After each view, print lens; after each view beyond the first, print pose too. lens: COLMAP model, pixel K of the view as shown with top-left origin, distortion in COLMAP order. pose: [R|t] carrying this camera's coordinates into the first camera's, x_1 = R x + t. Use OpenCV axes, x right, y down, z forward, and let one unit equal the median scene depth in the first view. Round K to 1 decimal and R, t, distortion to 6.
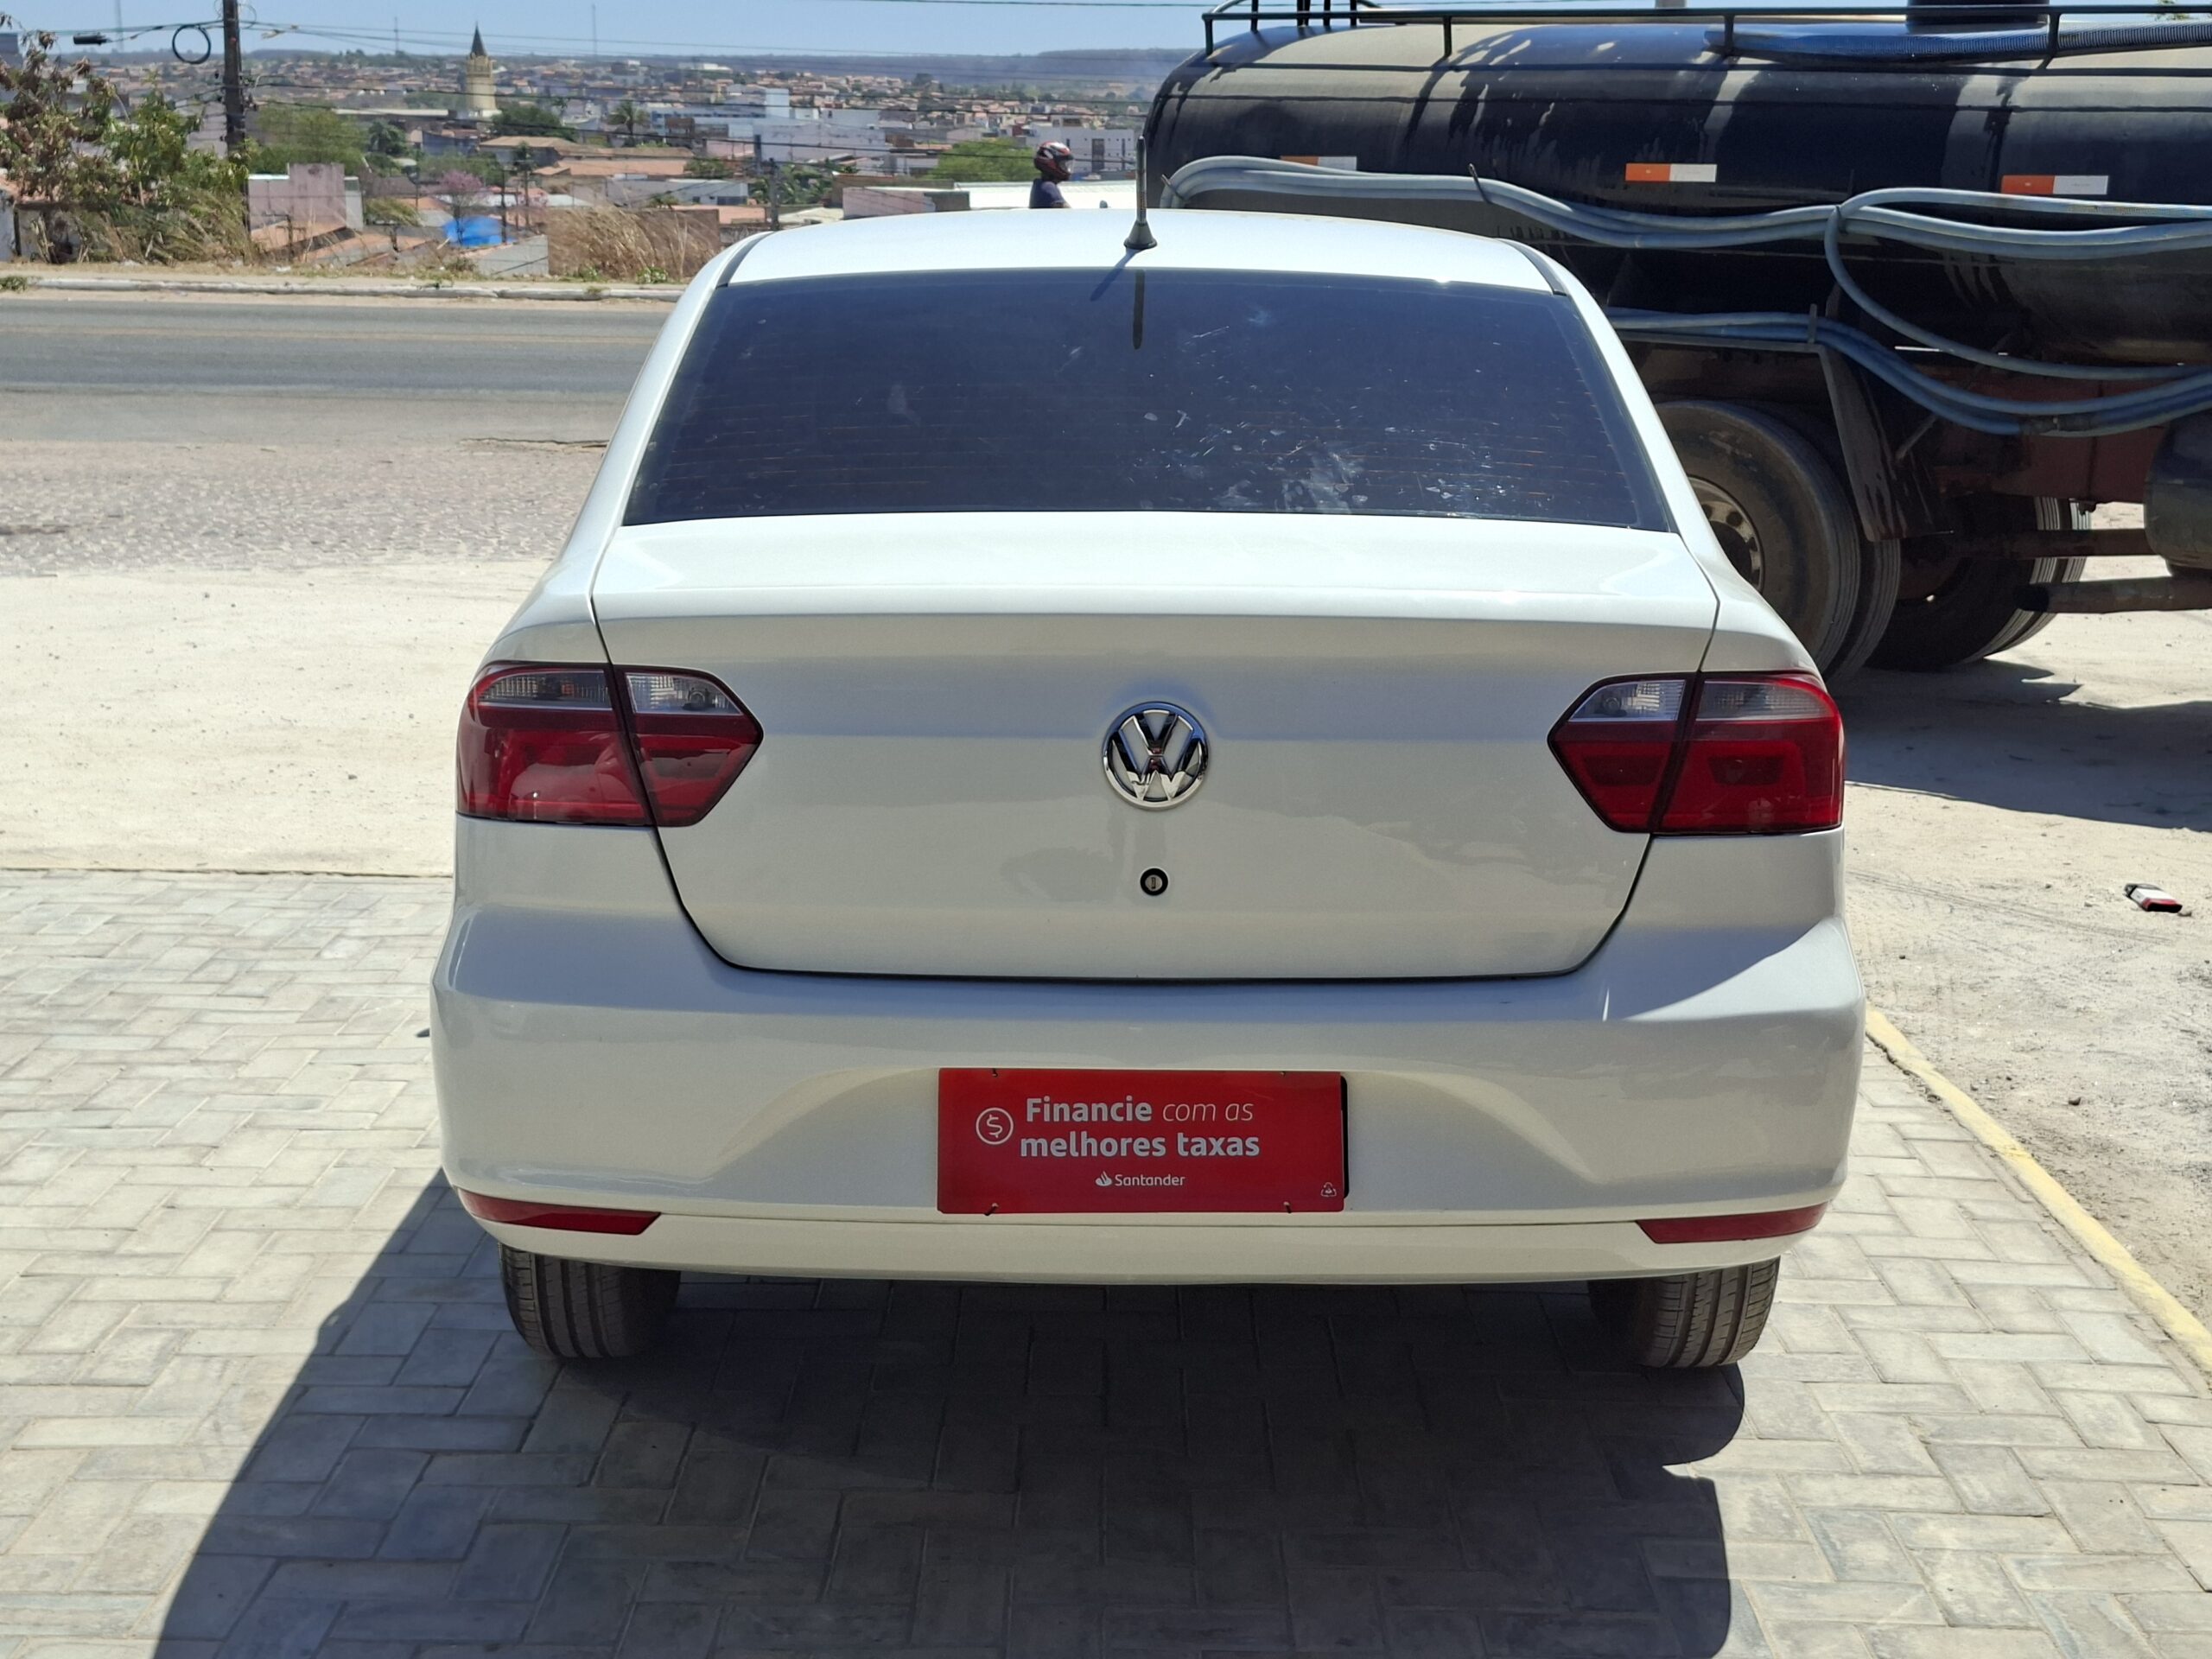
lens RADIAL K [[3039.6, 0, 1114.3], [0, 3039.6, 830.7], [0, 0, 1]] dist [0.107674, 0.000000]
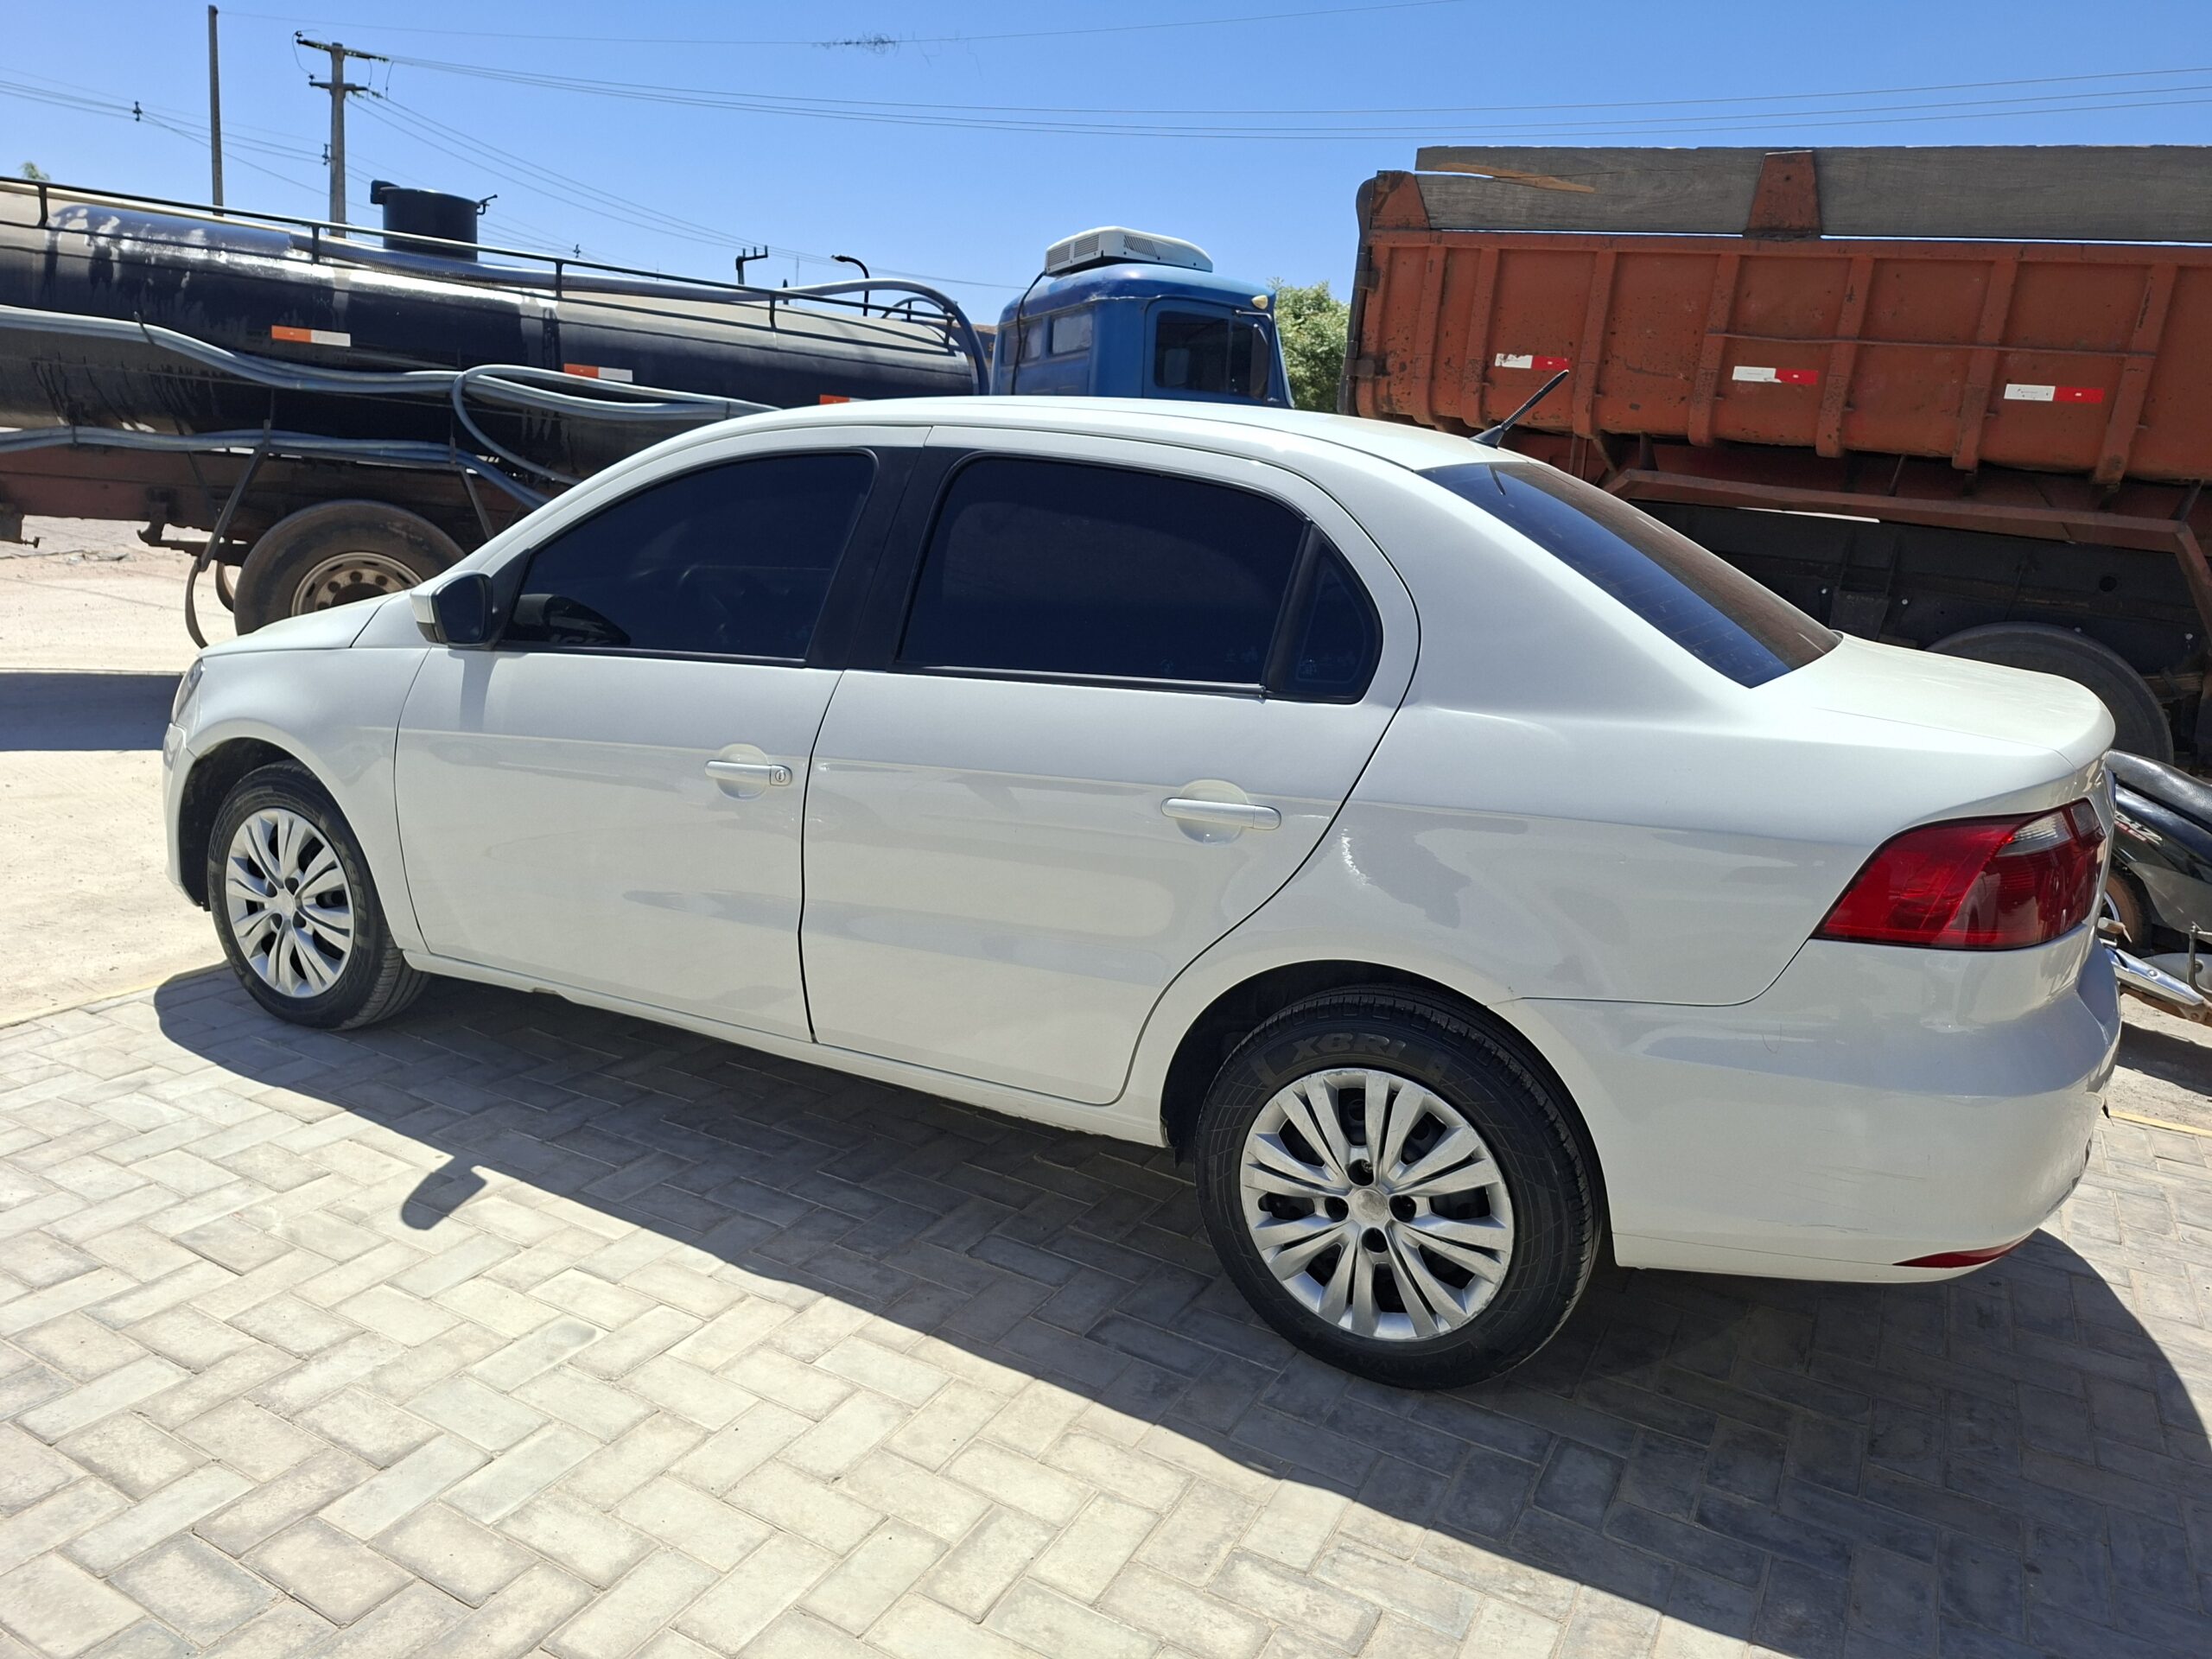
lens RADIAL K [[1545.9, 0, 1088.5], [0, 1545.9, 832.4], [0, 0, 1]] dist [0.052643, -0.048858]
pose [[0.488834, -0.180944, 0.853405, -0.310131], [0.105795, 0.983329, 0.147892, -0.061314], [-0.865938, 0.017991, 0.499828, 0.348854]]
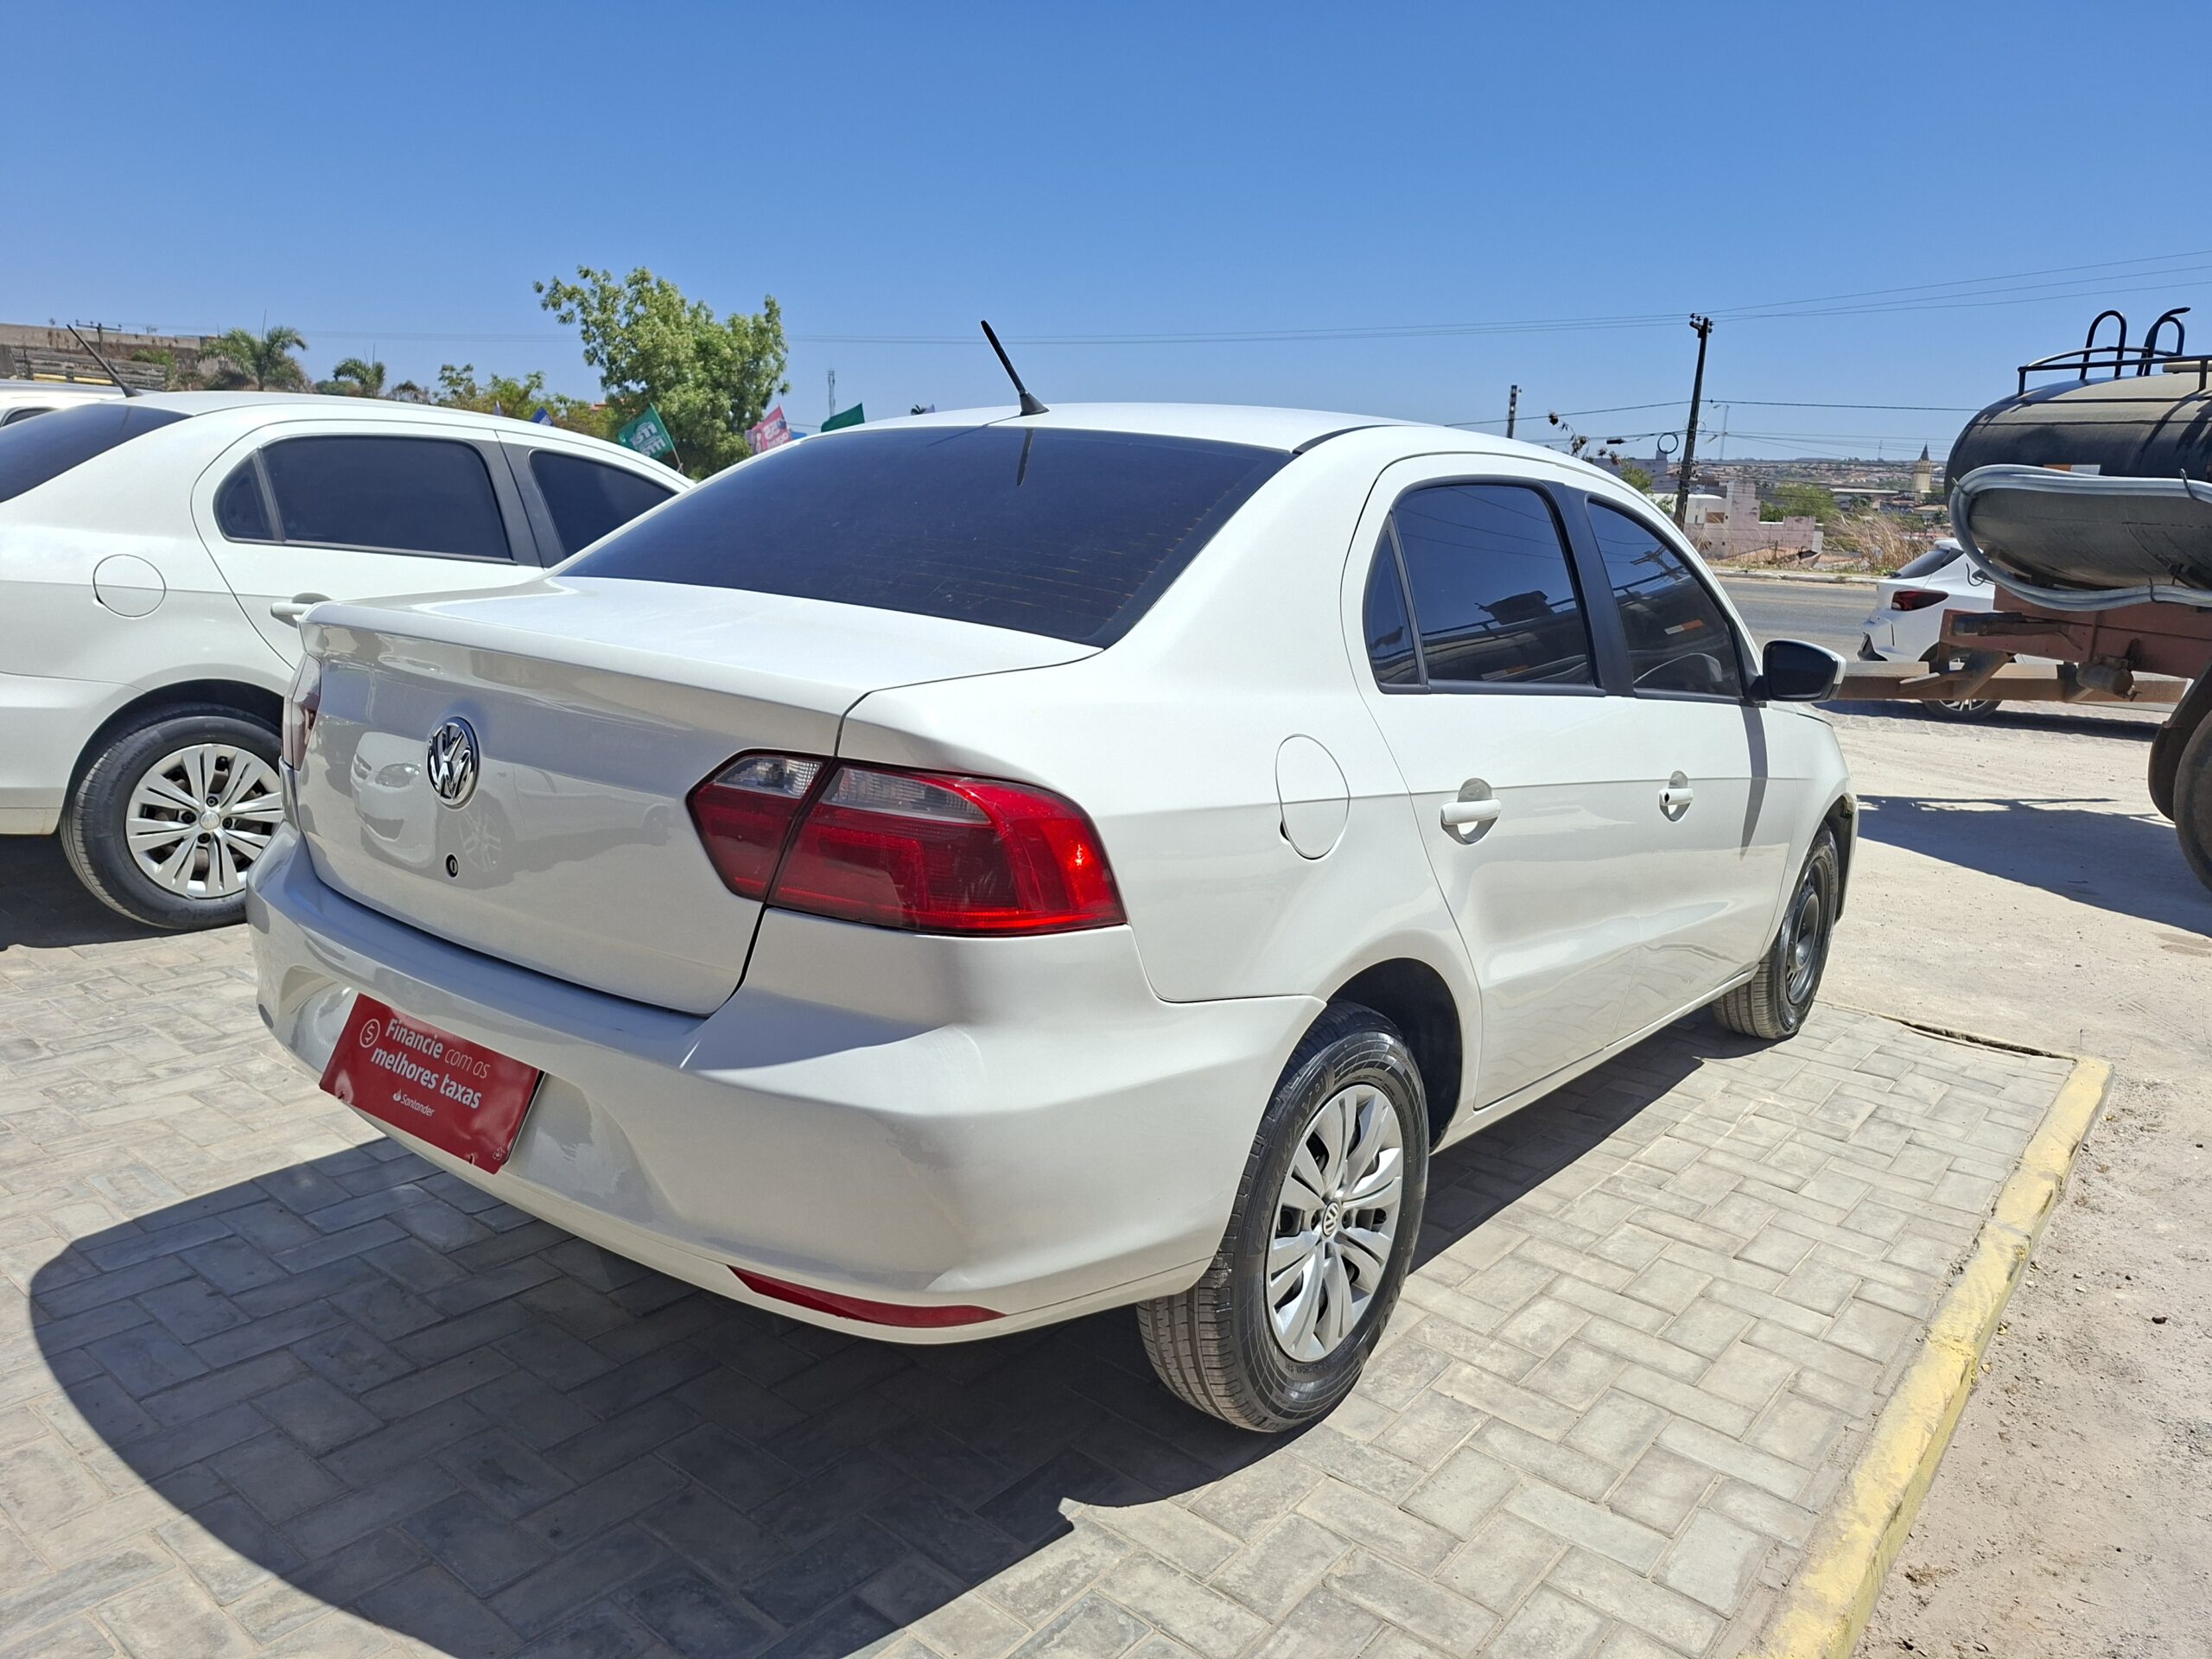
lens RADIAL K [[1545.9, 0, 1096.4], [0, 1545.9, 827.5], [0, 0, 1]] dist [0.052643, -0.048858]
pose [[0.782217, 0.155007, -0.603414, 0.193508], [-0.163710, 0.985657, 0.040979, -0.021461], [0.601112, 0.066730, 0.796374, 0.218929]]
